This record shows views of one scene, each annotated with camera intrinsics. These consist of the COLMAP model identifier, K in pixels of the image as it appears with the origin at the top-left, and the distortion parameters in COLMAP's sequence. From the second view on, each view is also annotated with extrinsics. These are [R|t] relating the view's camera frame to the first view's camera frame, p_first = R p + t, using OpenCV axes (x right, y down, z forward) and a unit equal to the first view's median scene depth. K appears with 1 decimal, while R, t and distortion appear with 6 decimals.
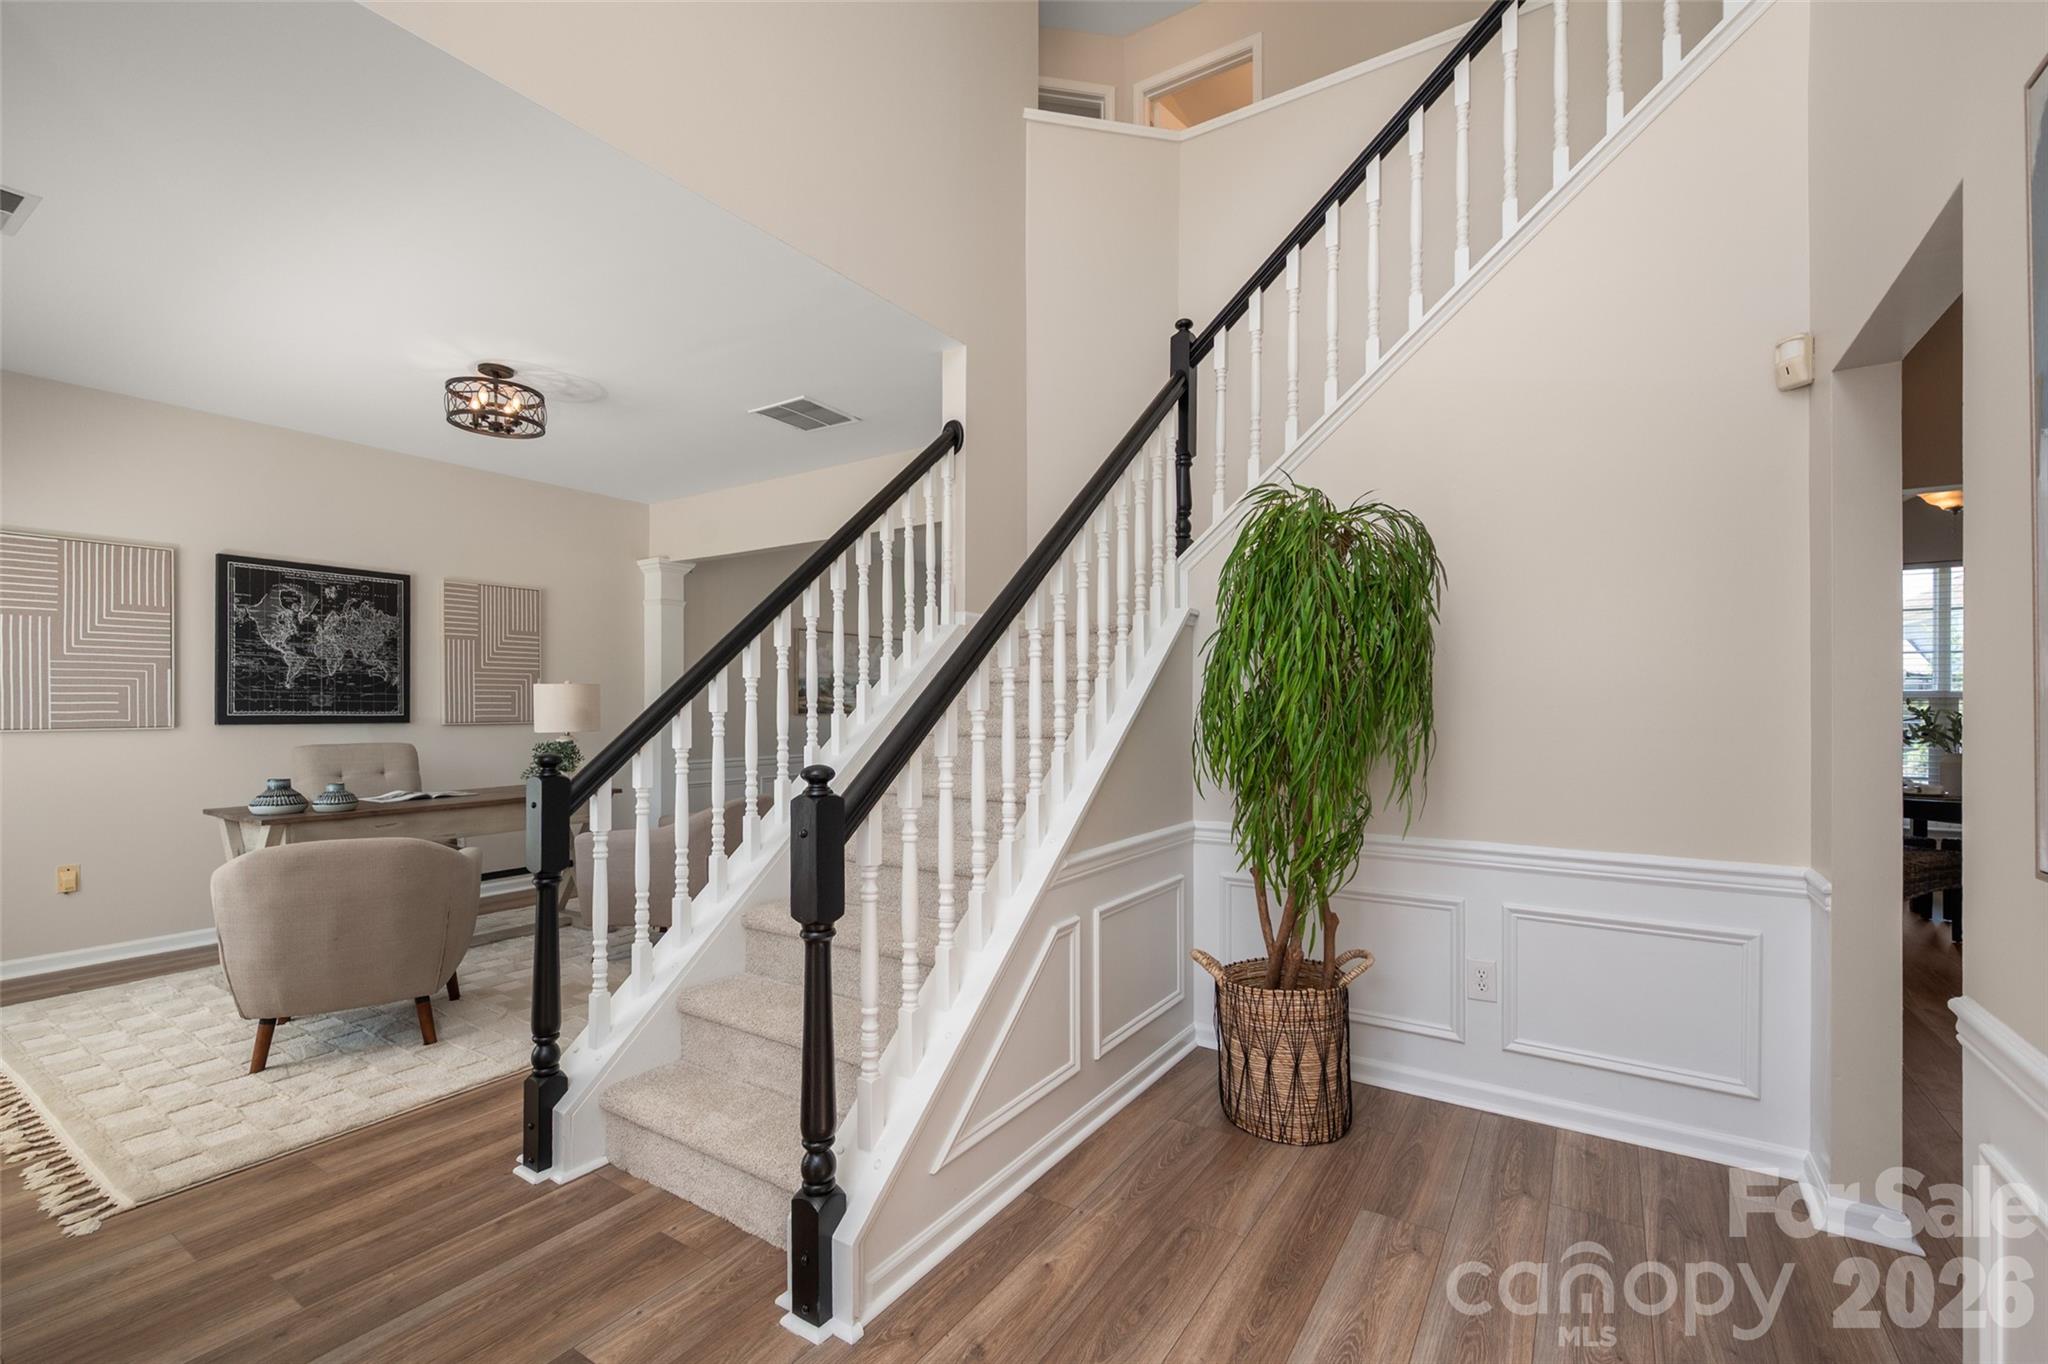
lens RADIAL K [[883.9, 0, 1020.5], [0, 883.9, 709.9], [0, 0, 1]] dist [-0.001554, 0.000028]
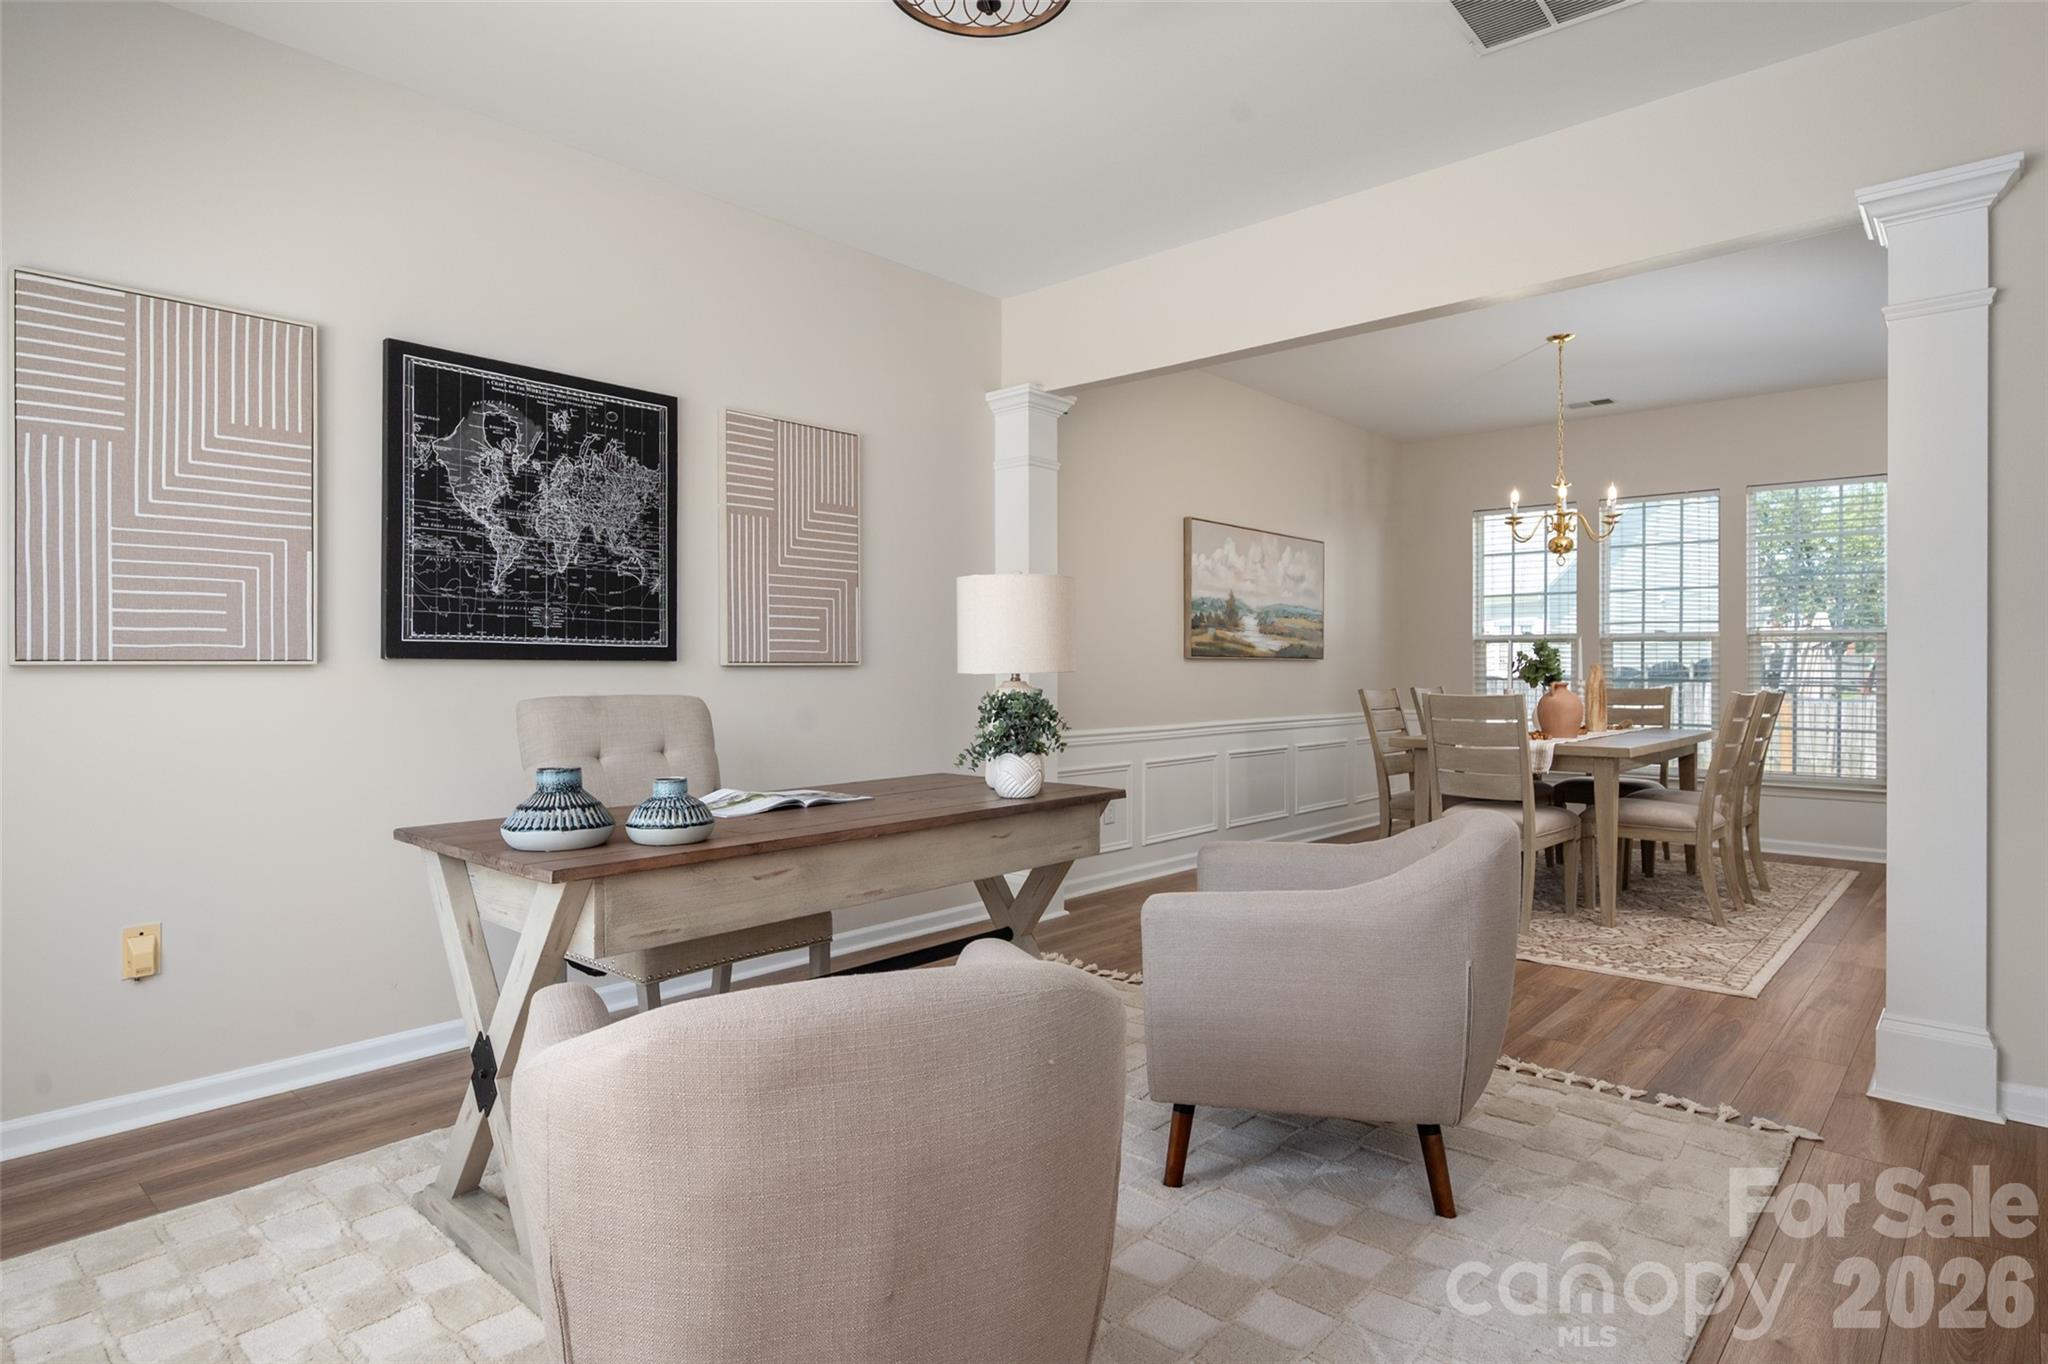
lens RADIAL K [[1100.1, 0, 1028.7], [0, 1100.1, 671.0], [0, 0, 1]] dist [-0.000890, -0.000096]
pose [[0.989311, 0.001001, -0.145815, -0.407748], [-0.001163, 0.999999, -0.001028, 0.023580], [0.145814, 0.001187, 0.989311, 0.379346]]
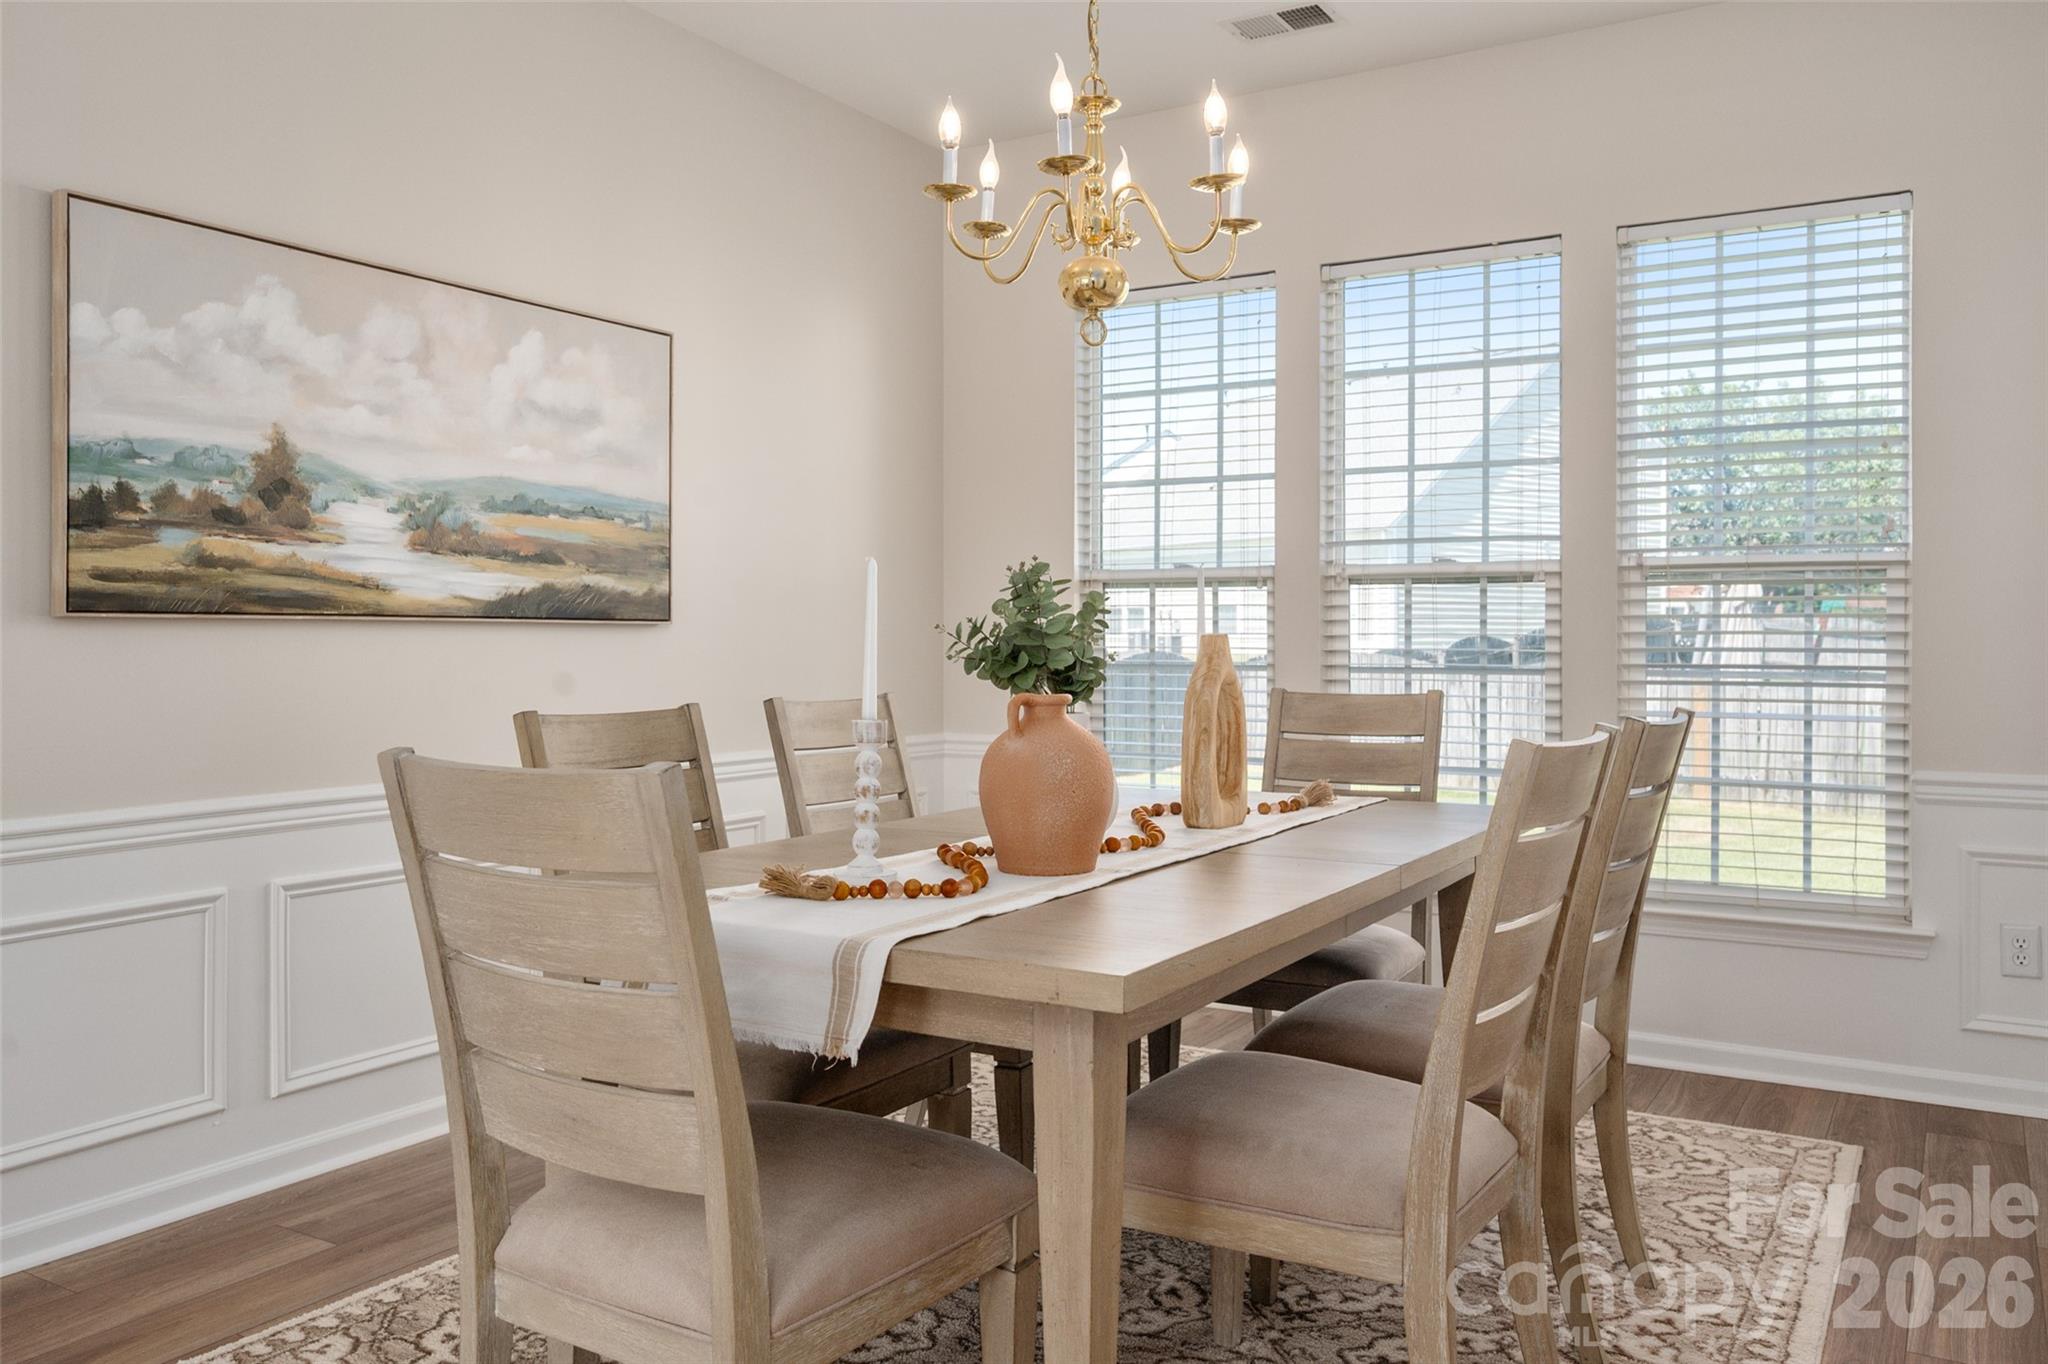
lens RADIAL K [[1514.9, 0, 1017.4], [0, 1514.9, 666.1], [0, 0, 1]] dist [-0.039804, -0.001756]
pose [[0.999641, 0.000708, 0.026801, -0.068818], [-0.001061, 0.999913, 0.013148, 0.018630], [-0.026789, -0.013172, 0.999554, 1.060574]]
